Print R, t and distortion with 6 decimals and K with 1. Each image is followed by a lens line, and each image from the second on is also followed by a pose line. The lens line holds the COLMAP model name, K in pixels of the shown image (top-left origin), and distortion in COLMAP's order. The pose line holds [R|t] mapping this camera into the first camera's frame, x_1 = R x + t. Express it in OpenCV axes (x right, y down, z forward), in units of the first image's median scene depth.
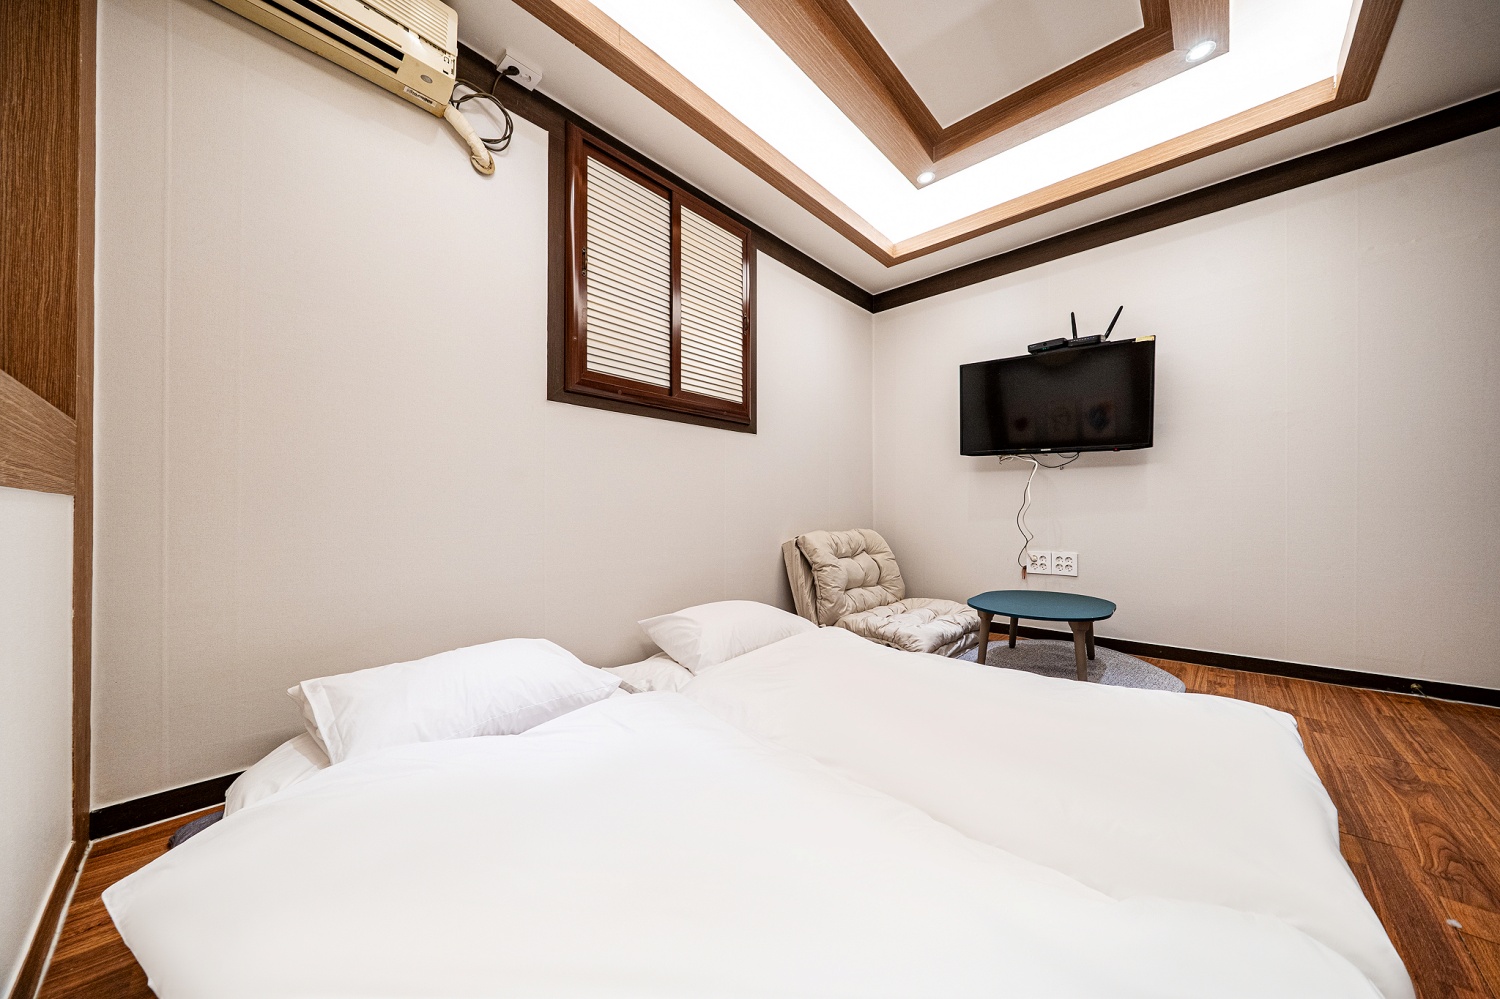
lens RADIAL K [[512.7, 0, 750.0], [0, 512.7, 499.5], [0, 0, 1]] dist [-0.001102, 0.000045]
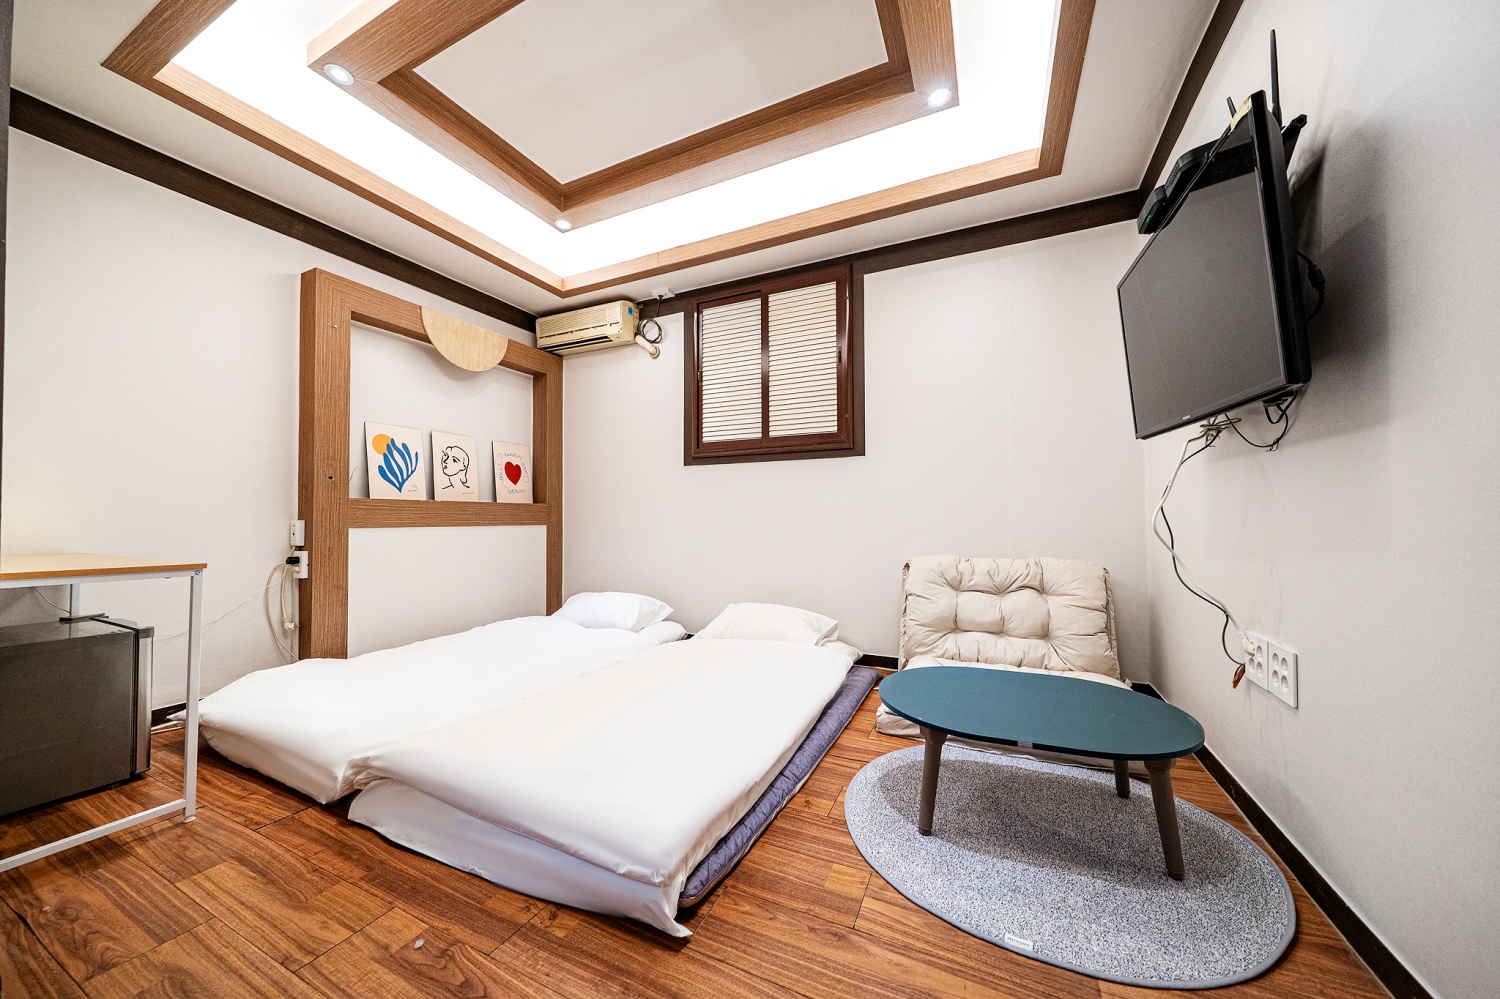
lens RADIAL K [[512.7, 0, 750.0], [0, 512.7, 499.5], [0, 0, 1]] dist [-0.001102, 0.000045]
pose [[0.303118, -0.034121, -0.952342, 1.095181], [0.024828, 0.999302, -0.027901, -0.020495], [0.952630, -0.015187, 0.303754, 0.561875]]
